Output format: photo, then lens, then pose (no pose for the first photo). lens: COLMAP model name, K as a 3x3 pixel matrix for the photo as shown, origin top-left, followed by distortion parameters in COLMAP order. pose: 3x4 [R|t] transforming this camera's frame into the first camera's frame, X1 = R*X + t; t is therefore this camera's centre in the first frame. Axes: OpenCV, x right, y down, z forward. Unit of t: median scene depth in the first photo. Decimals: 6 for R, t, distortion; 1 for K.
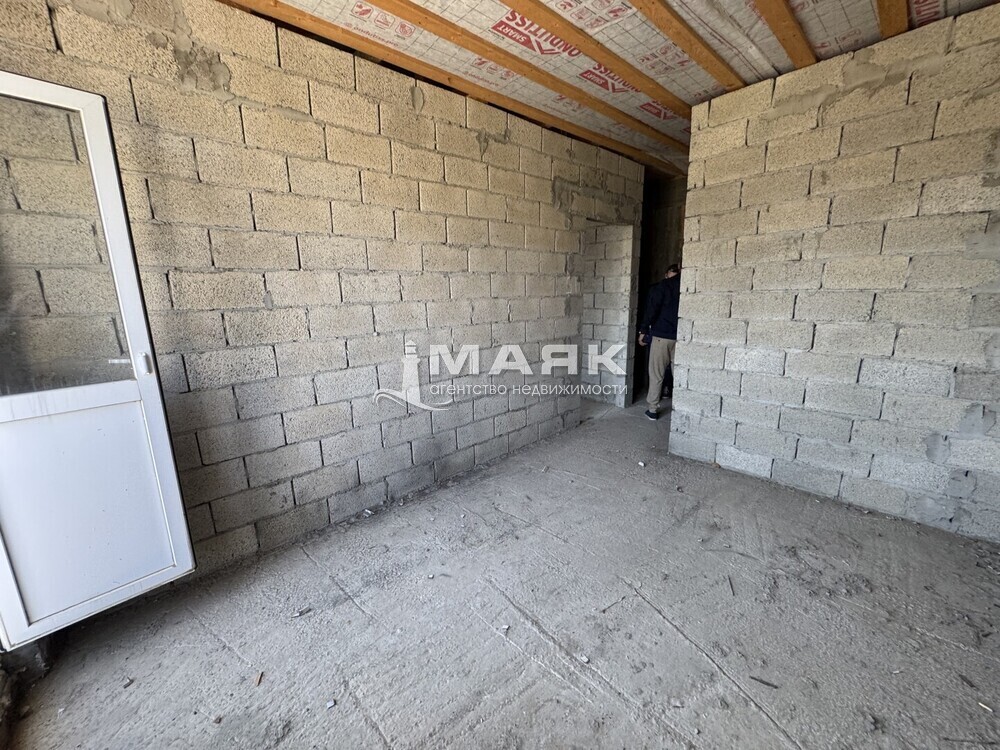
lens RADIAL K [[398.3, 0, 500.2], [0, 398.3, 372.5], [0, 0, 1]] dist [-0.000382, -0.000029]
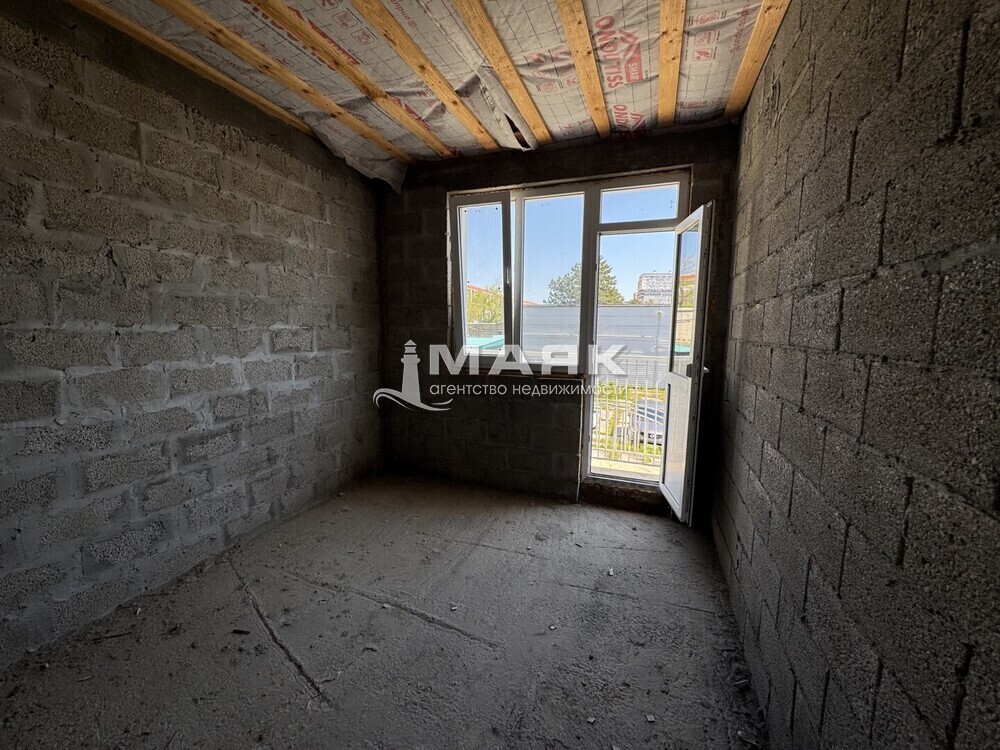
lens RADIAL K [[398.3, 0, 498.6], [0, 398.3, 375.3], [0, 0, 1]] dist [-0.000382, -0.000029]
pose [[-0.897848, 0.064038, -0.435624, 0.341506], [-0.086846, 0.944175, 0.317791, -0.366110], [0.431656, 0.323160, -0.842164, 1.718405]]
